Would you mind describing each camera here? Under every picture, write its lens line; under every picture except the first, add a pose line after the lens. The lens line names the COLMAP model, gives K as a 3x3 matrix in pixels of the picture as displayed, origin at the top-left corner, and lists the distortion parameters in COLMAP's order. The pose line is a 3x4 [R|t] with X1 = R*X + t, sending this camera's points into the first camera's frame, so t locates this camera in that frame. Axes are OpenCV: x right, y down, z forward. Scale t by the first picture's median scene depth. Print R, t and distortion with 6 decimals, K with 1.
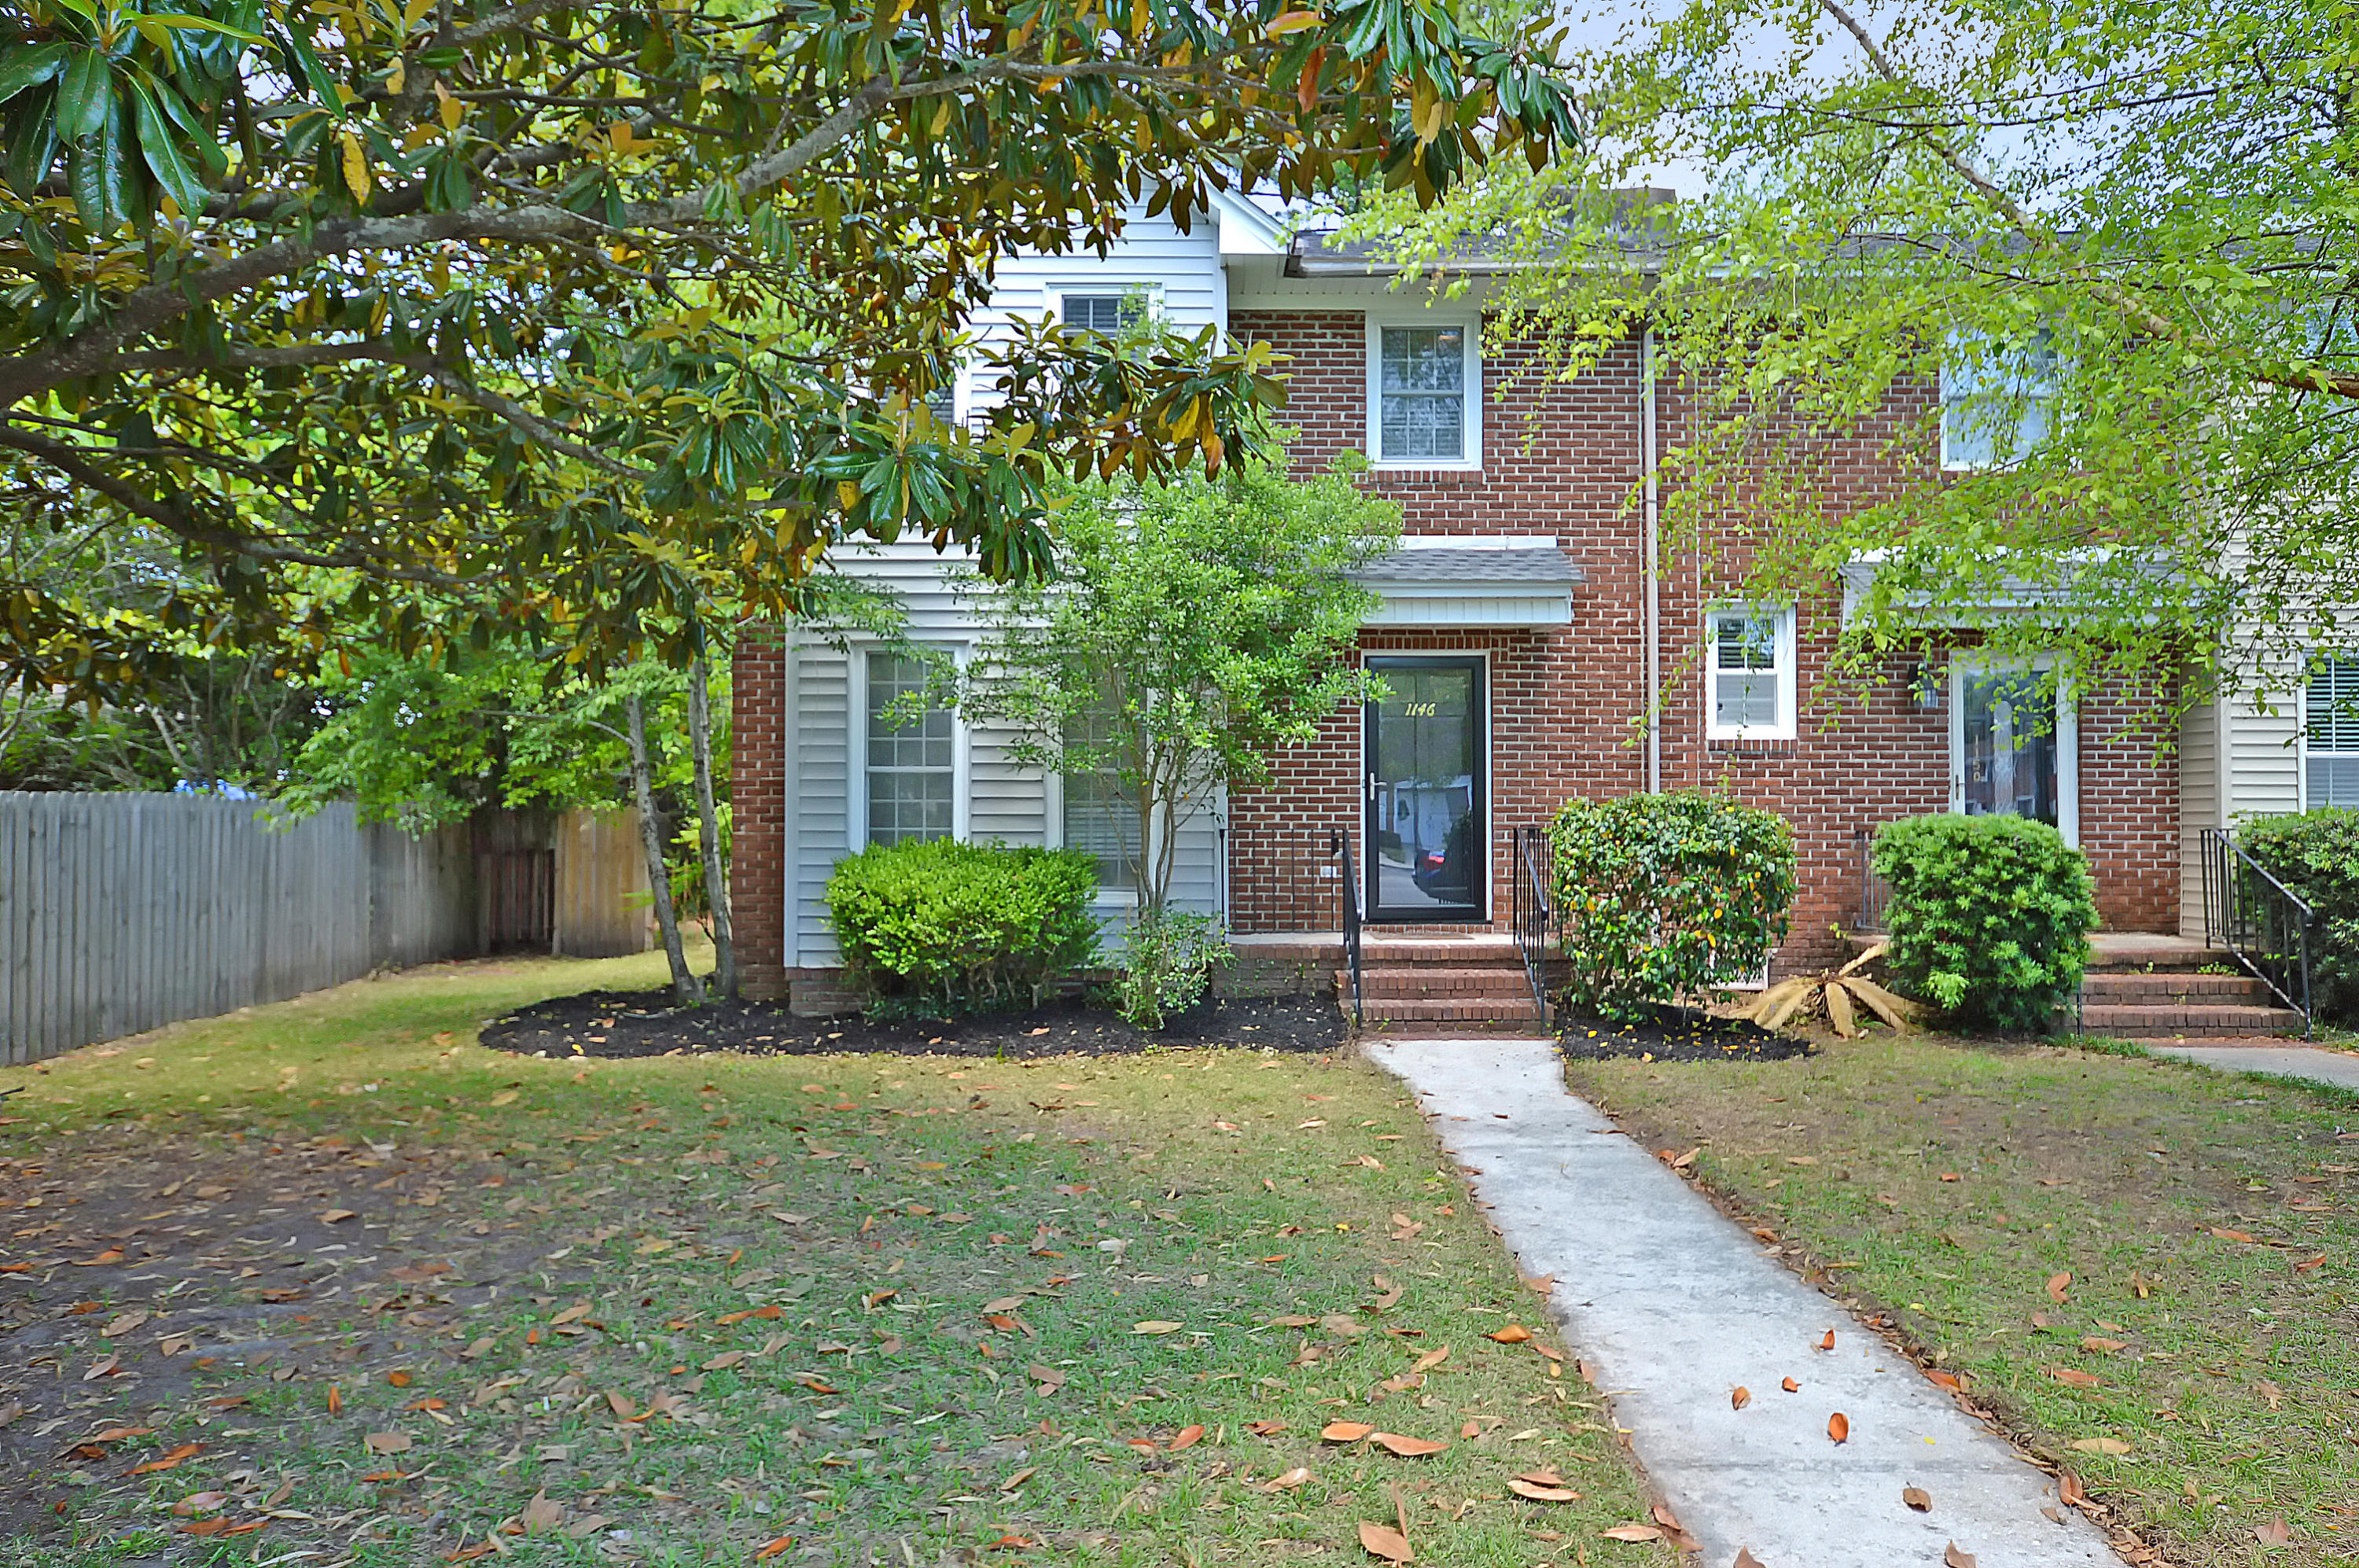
lens RADIAL K [[1608.6, 0, 1178.9], [0, 1608.6, 789.3], [0, 0, 1]] dist [0.008885, 0.002082]
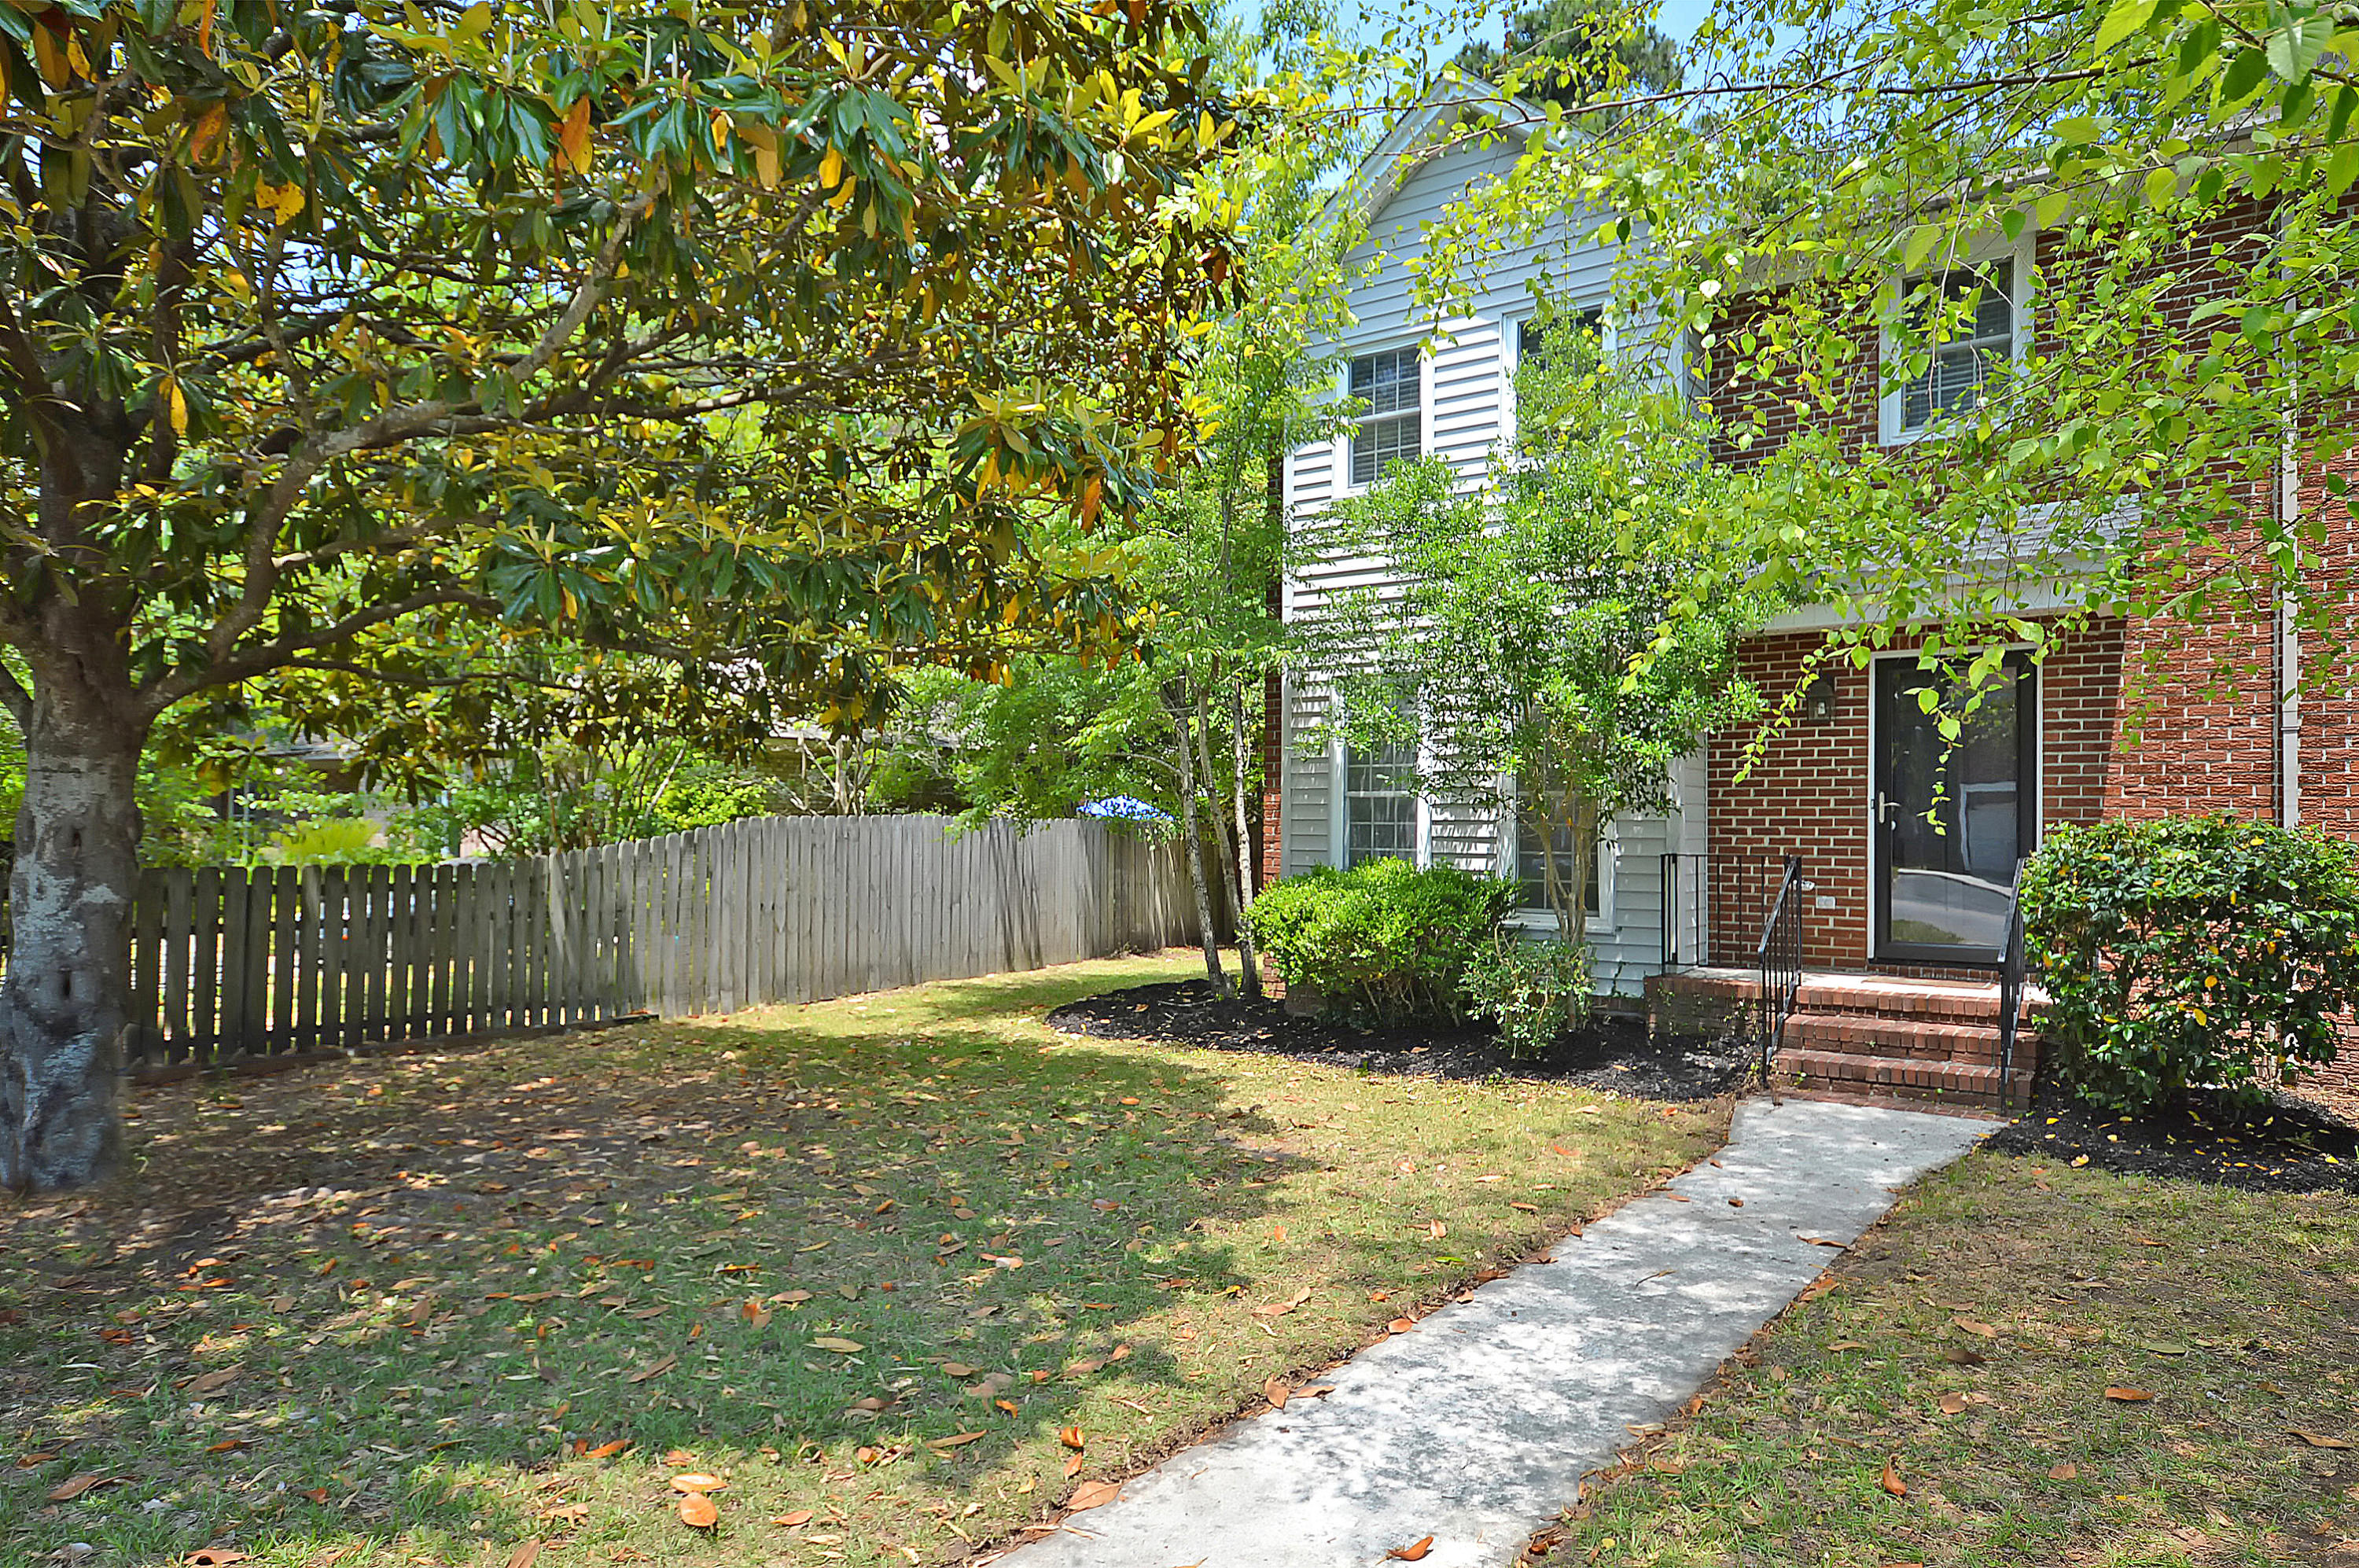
lens RADIAL K [[1432.6, 0, 1179.3], [0, 1432.6, 780.1], [0, 0, 1]] dist [0.000188, 0.000707]
pose [[0.803862, -0.015615, -0.594611, 0.292708], [0.009744, 0.999867, -0.013085, -0.010536], [0.594736, 0.004724, 0.803907, 0.145643]]
